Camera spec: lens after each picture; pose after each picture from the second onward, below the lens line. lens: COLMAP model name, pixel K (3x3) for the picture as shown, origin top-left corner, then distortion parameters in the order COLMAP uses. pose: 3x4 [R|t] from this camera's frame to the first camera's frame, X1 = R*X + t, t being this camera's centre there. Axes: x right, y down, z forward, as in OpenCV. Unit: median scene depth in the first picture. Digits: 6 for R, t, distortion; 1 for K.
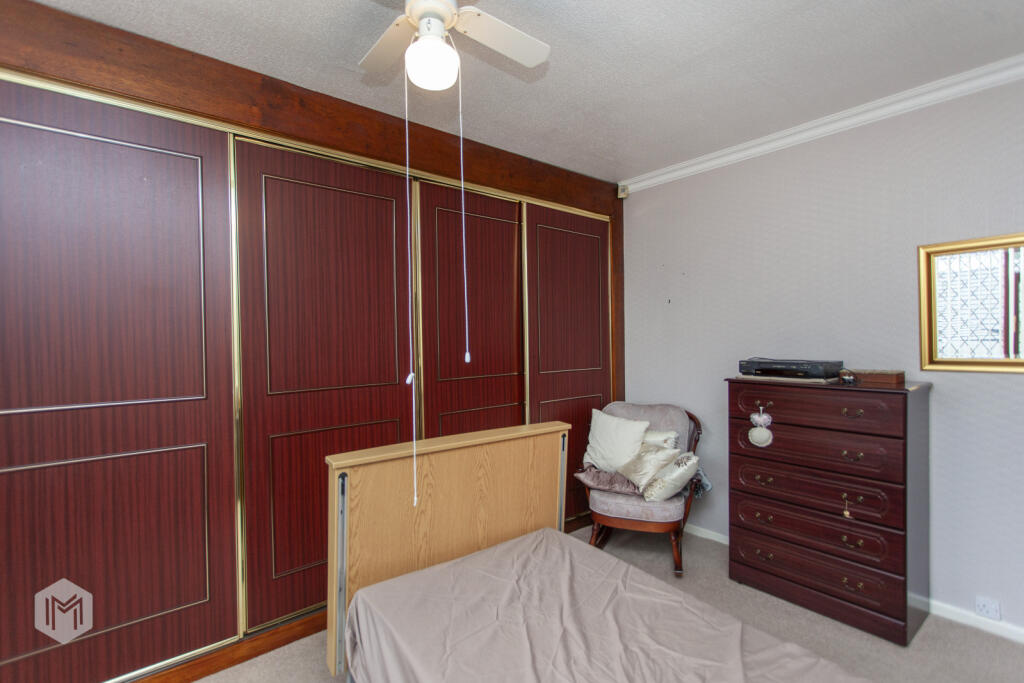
lens RADIAL K [[480.5, 0, 525.8], [0, 480.5, 344.6], [0, 0, 1]] dist [0.003010, 0.000379]
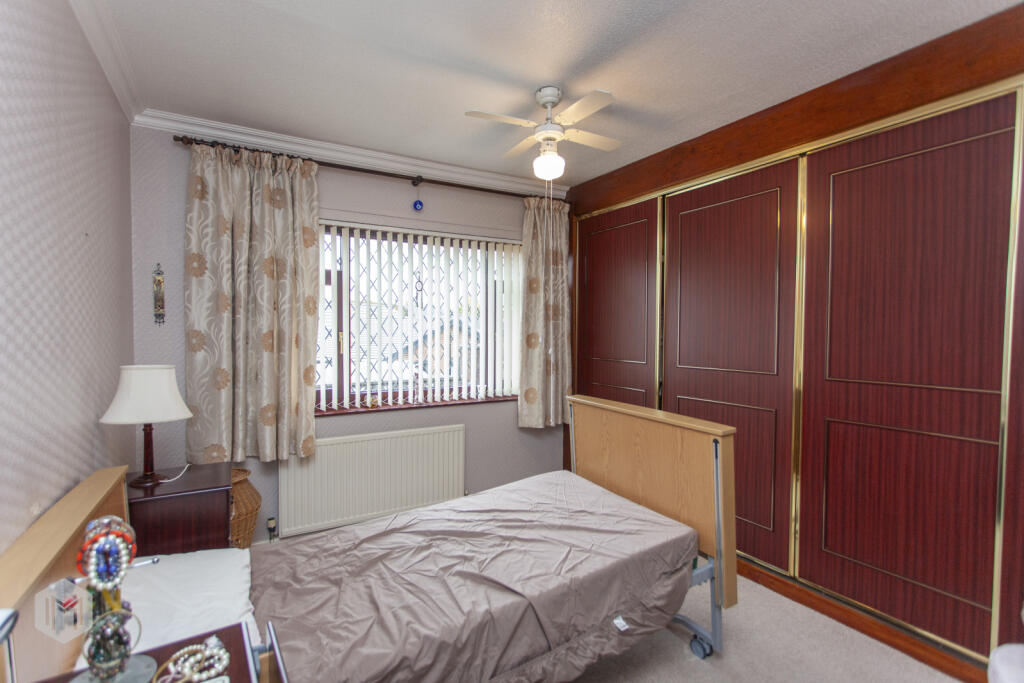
lens RADIAL K [[480.5, 0, 525.8], [0, 480.5, 344.6], [0, 0, 1]] dist [0.003010, 0.000379]
pose [[-0.180353, 0.042573, -0.982680, 1.044168], [-0.012045, 0.998892, 0.045486, -0.025277], [0.983528, 0.020039, -0.179640, 0.852298]]
